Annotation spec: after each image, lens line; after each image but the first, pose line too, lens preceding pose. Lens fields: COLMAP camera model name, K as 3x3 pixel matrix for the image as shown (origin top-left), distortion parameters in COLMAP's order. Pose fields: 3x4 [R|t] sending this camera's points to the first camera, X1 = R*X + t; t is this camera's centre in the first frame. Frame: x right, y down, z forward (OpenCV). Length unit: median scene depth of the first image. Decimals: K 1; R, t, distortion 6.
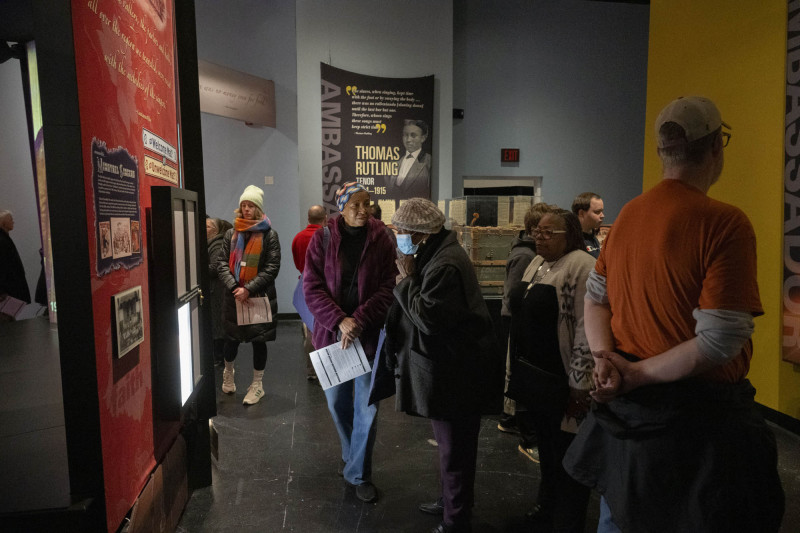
lens RADIAL K [[517.0, 0, 400.0], [0, 517.0, 266.5], [0, 0, 1]] dist [0.002605, 0.001017]
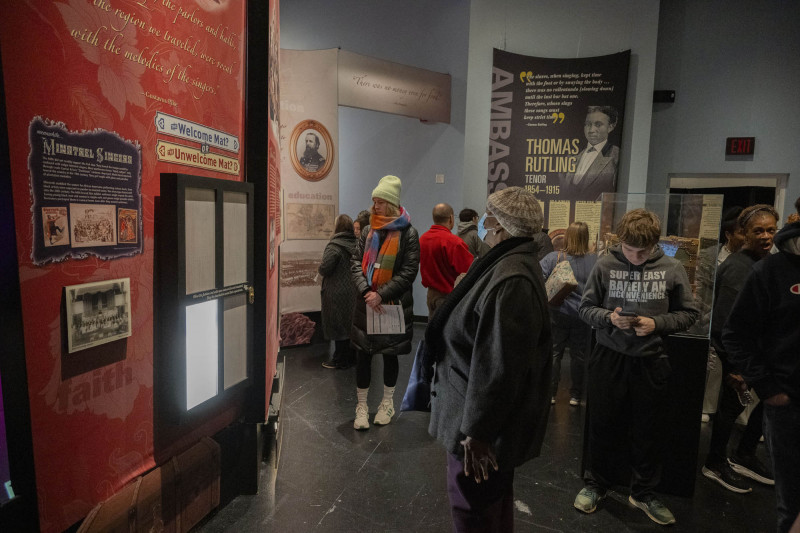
lens RADIAL K [[517.0, 0, 400.0], [0, 517.0, 266.5], [0, 0, 1]] dist [0.002605, 0.001017]
pose [[0.904737, 0.072563, -0.419745, 0.105587], [-0.074503, 0.997151, 0.011795, -0.009737], [0.419405, 0.020601, 0.907565, 0.109036]]
